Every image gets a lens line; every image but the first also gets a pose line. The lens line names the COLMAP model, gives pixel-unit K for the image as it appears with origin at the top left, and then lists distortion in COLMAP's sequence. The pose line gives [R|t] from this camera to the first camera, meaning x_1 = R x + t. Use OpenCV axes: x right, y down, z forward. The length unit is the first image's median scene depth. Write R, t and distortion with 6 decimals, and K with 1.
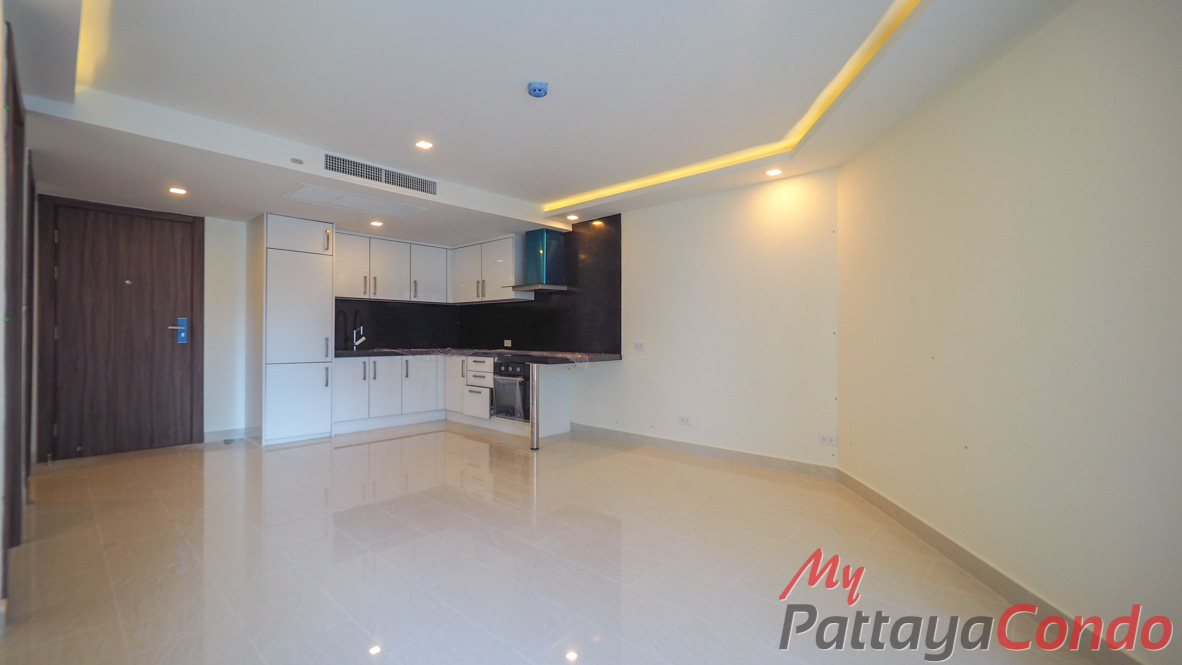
lens RADIAL K [[500.6, 0, 576.8], [0, 500.6, 331.4], [0, 0, 1]] dist [0.001939, -0.007118]
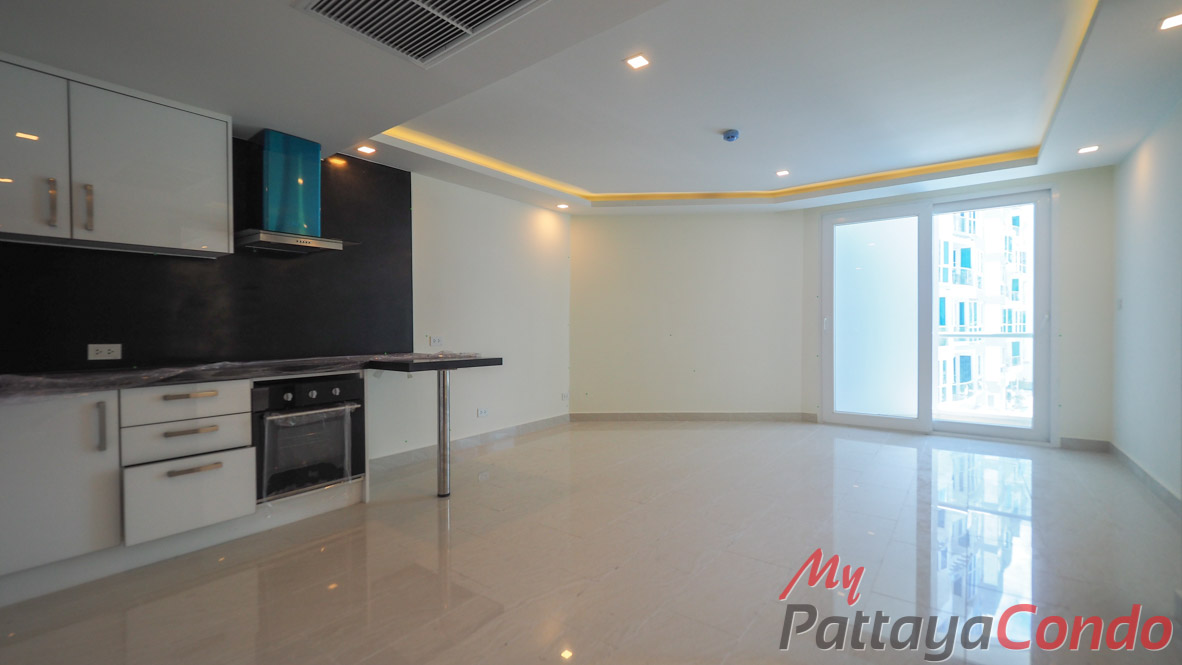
lens RADIAL K [[502.2, 0, 569.7], [0, 502.2, 334.8], [0, 0, 1]] dist [-0.000405, -0.000022]
pose [[-0.101626, -0.018425, 0.994652, -0.679498], [0.003328, 0.999817, 0.018861, 0.004314], [-0.994817, 0.005226, -0.101546, 0.785179]]
